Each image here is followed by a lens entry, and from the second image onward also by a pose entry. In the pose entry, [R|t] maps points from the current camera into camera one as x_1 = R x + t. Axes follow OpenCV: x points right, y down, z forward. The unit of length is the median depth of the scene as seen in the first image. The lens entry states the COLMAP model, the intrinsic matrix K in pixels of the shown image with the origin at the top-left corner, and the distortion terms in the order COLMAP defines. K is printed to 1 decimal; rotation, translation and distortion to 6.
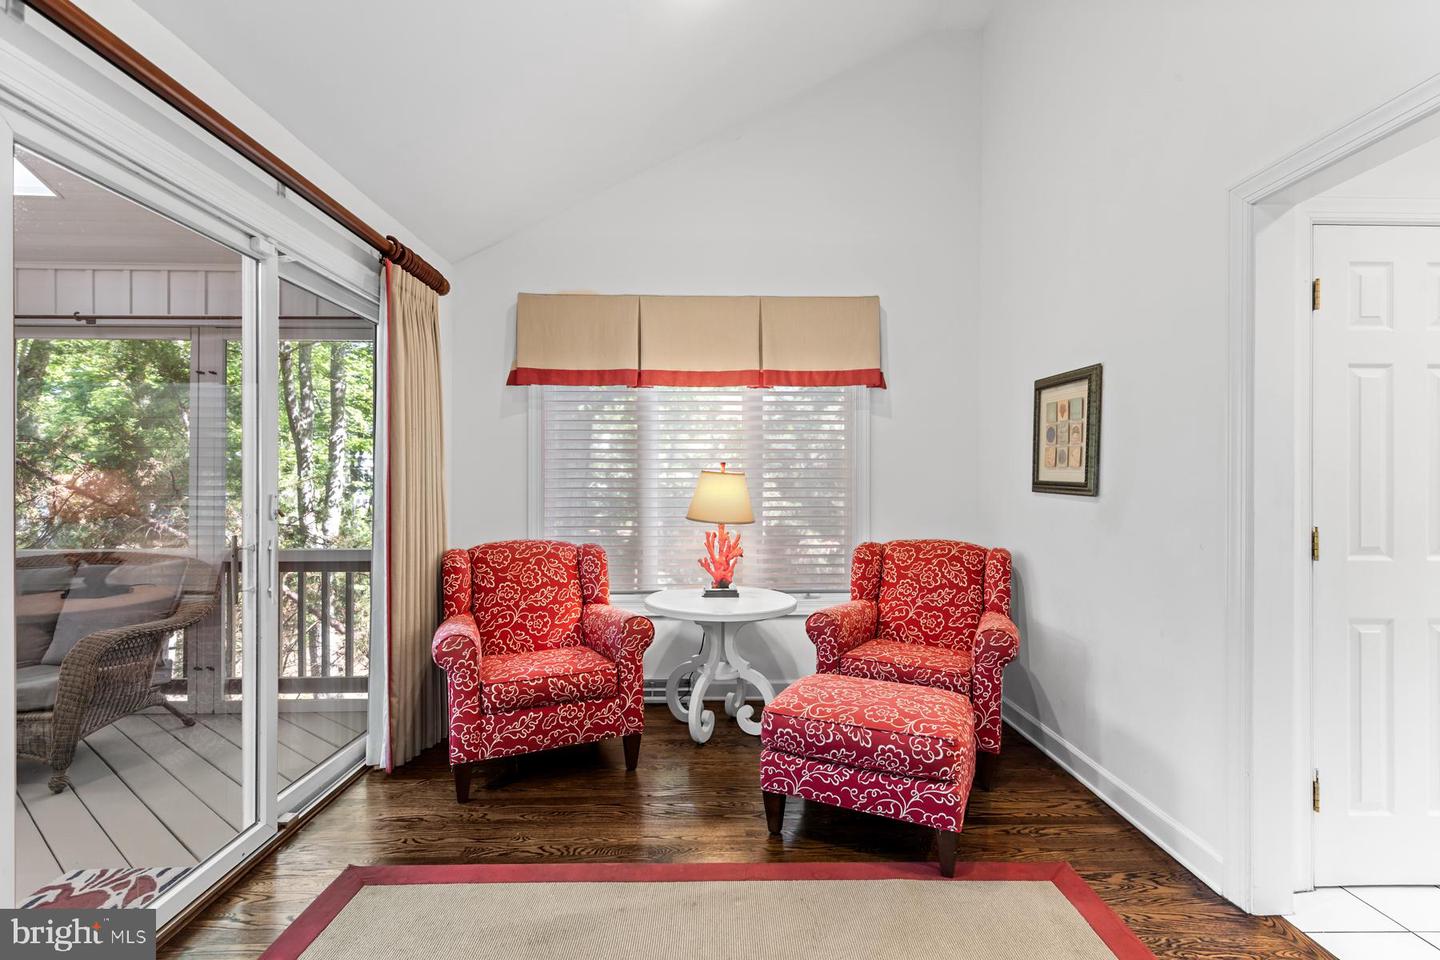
lens RADIAL K [[667.7, 0, 728.2], [0, 667.7, 480.9], [0, 0, 1]] dist [0.001995, 0.001218]
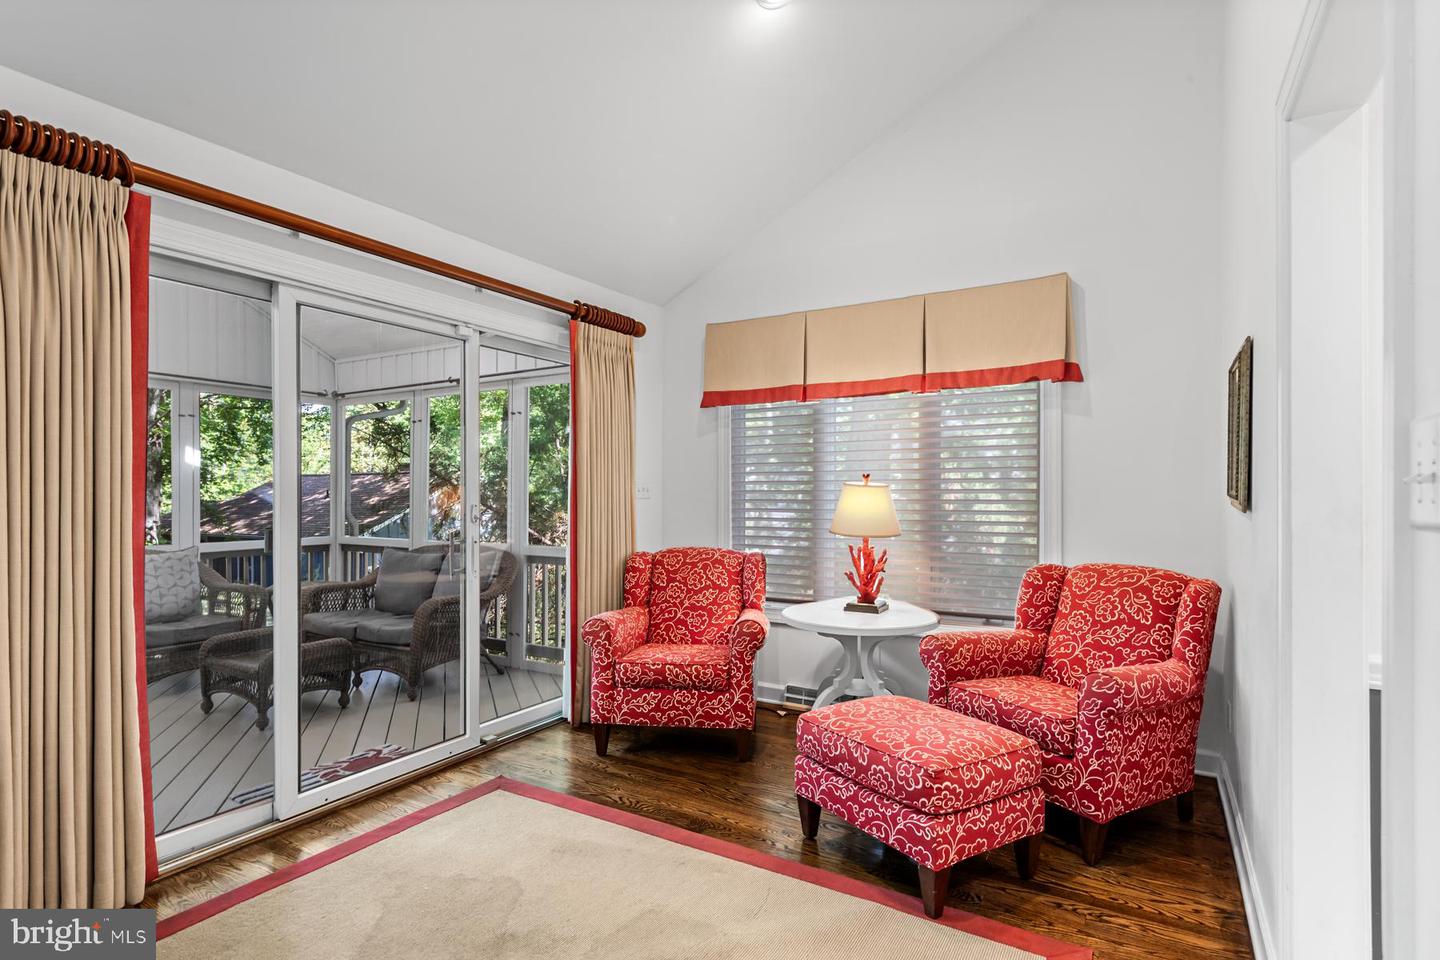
lens RADIAL K [[730.8, 0, 713.5], [0, 730.8, 489.8], [0, 0, 1]] dist [-0.001829, 0.000776]
pose [[0.840578, -0.005748, -0.541660, 0.450323], [0.004483, 0.999983, -0.003655, -0.002310], [0.541672, 0.000644, 0.840590, -0.017609]]
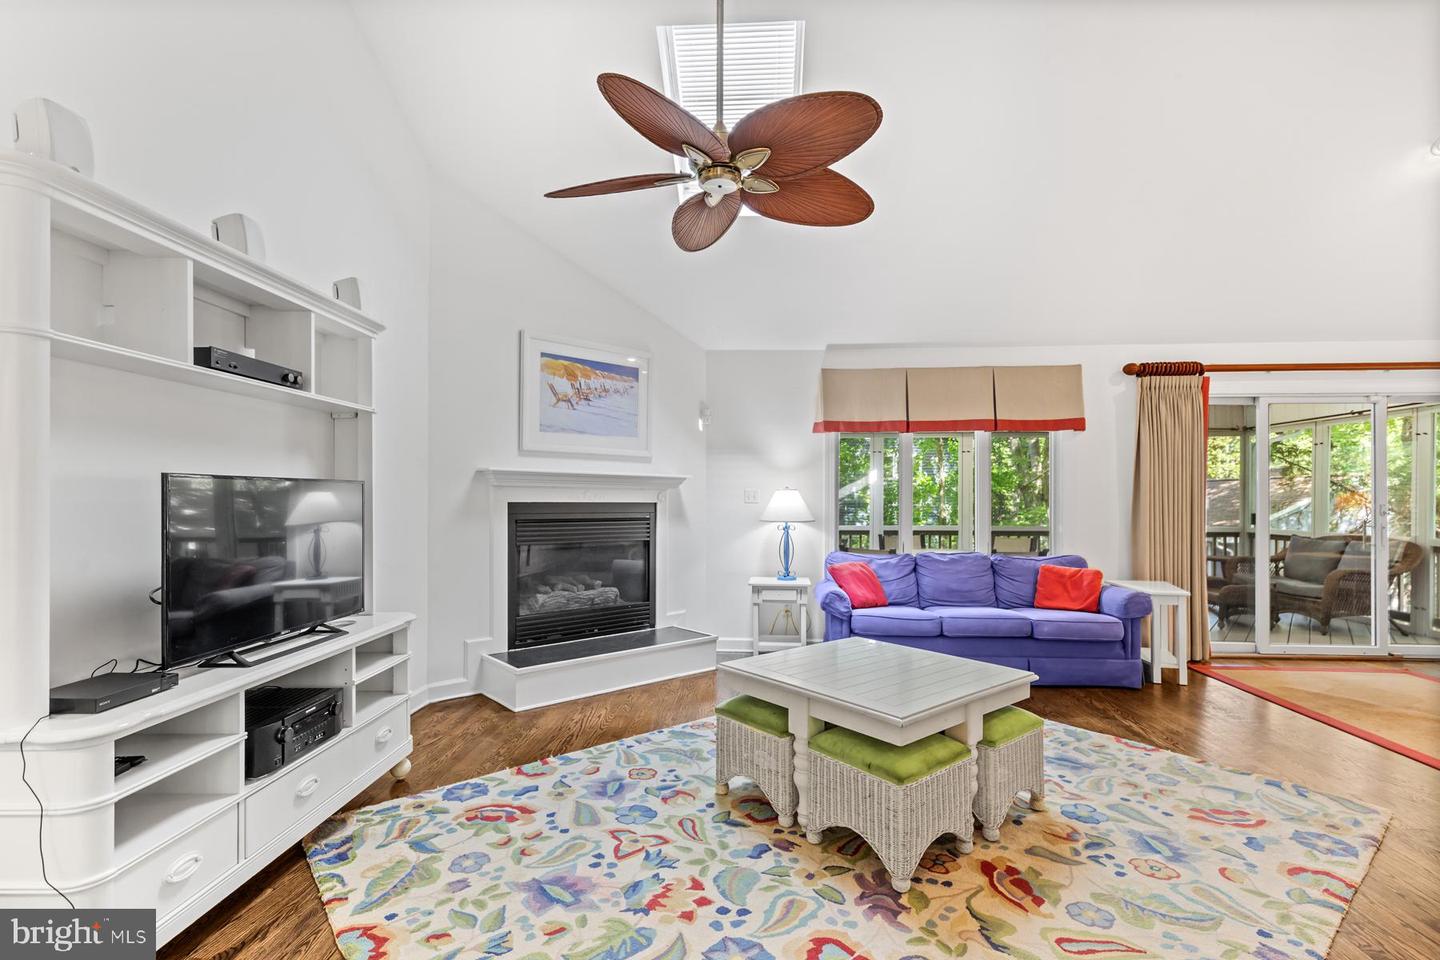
lens RADIAL K [[667.7, 0, 713.6], [0, 667.7, 487.1], [0, 0, 1]] dist [0.001995, 0.001218]
pose [[-0.082936, -0.014836, -0.996444, 1.389573], [-0.003683, 0.999887, -0.014581, 0.002948], [0.996548, 0.002460, -0.082981, -0.845261]]
